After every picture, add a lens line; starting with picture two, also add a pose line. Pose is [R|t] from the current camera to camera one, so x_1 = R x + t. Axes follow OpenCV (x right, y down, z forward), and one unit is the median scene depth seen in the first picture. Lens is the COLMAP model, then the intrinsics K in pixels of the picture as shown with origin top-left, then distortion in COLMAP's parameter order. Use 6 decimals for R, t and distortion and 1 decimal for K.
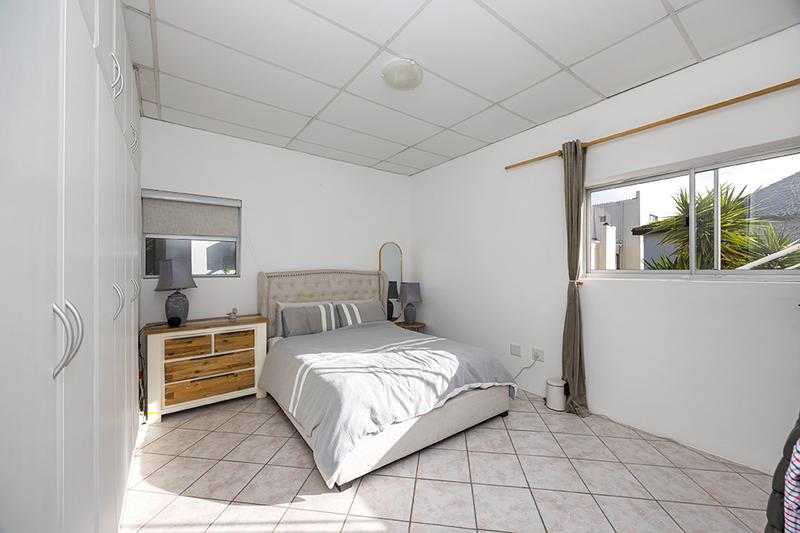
lens RADIAL K [[312.3, 0, 400.0], [0, 312.3, 267.2], [0, 0, 1]] dist [-0.000425, -0.000649]
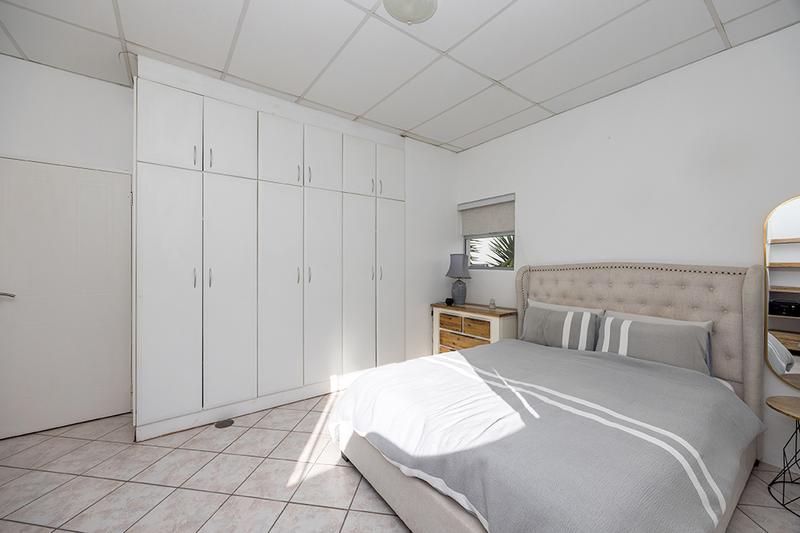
lens RADIAL K [[312.3, 0, 398.8], [0, 312.3, 265.8], [0, 0, 1]] dist [-0.000425, -0.000649]
pose [[-0.011037, 0.006464, -0.999918, 0.552846], [0.004510, 0.999969, 0.006415, 0.010747], [0.999929, -0.004439, -0.011066, 0.717688]]
